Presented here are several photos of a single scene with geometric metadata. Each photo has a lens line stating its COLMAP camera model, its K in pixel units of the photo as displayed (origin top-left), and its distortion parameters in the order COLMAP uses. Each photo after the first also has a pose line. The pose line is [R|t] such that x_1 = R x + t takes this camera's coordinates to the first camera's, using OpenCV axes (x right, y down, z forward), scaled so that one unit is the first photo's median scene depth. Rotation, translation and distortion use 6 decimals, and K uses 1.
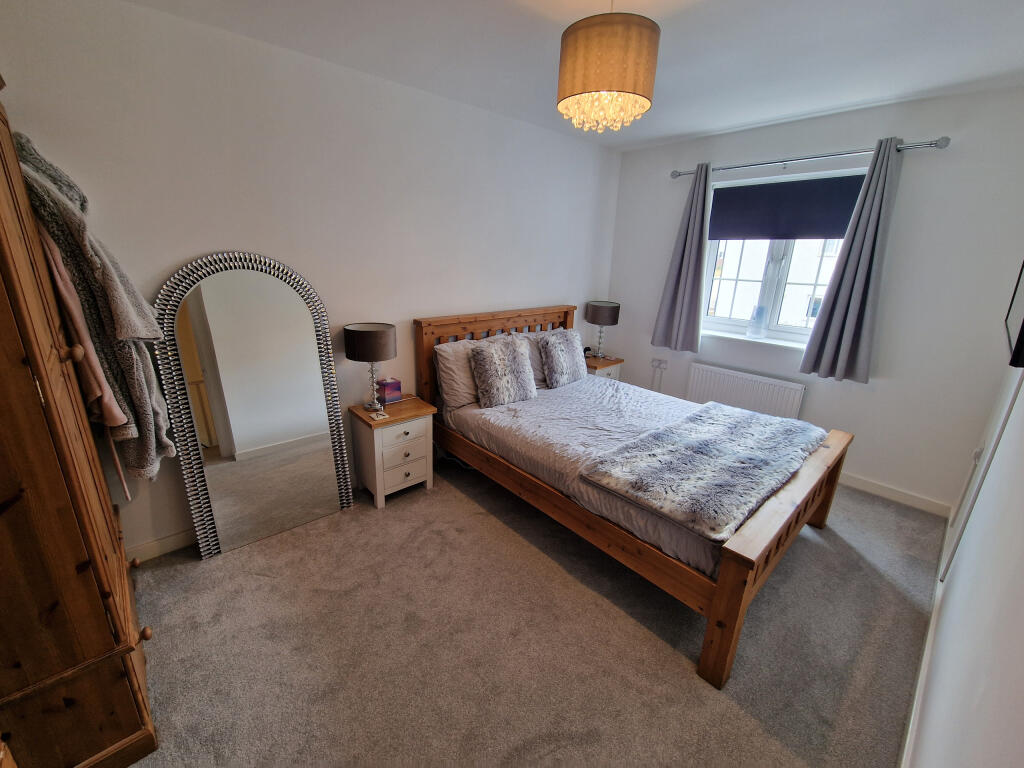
lens RADIAL K [[413.2, 0, 494.7], [0, 413.2, 385.4], [0, 0, 1]] dist [0.000656, 0.000058]
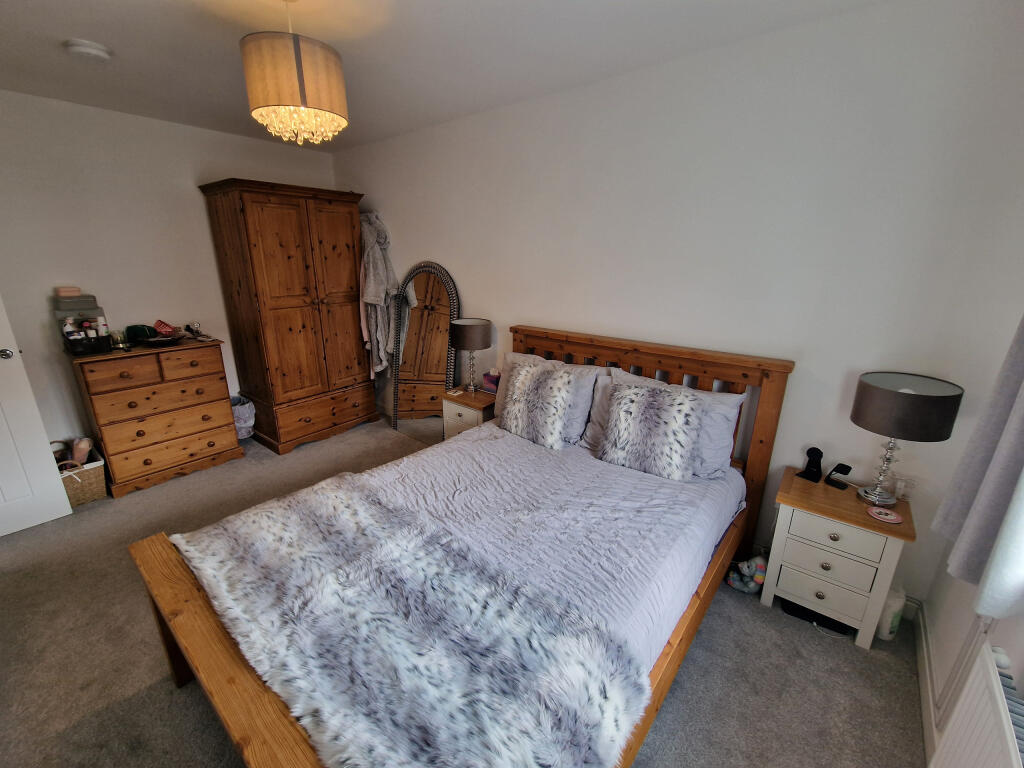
lens RADIAL K [[413.2, 0, 494.7], [0, 413.2, 385.4], [0, 0, 1]] dist [0.000656, 0.000058]
pose [[0.164442, 0.249833, -0.954223, 0.805322], [-0.315404, 0.929922, 0.189117, -0.196387], [0.934601, 0.269867, 0.231716, 0.740644]]
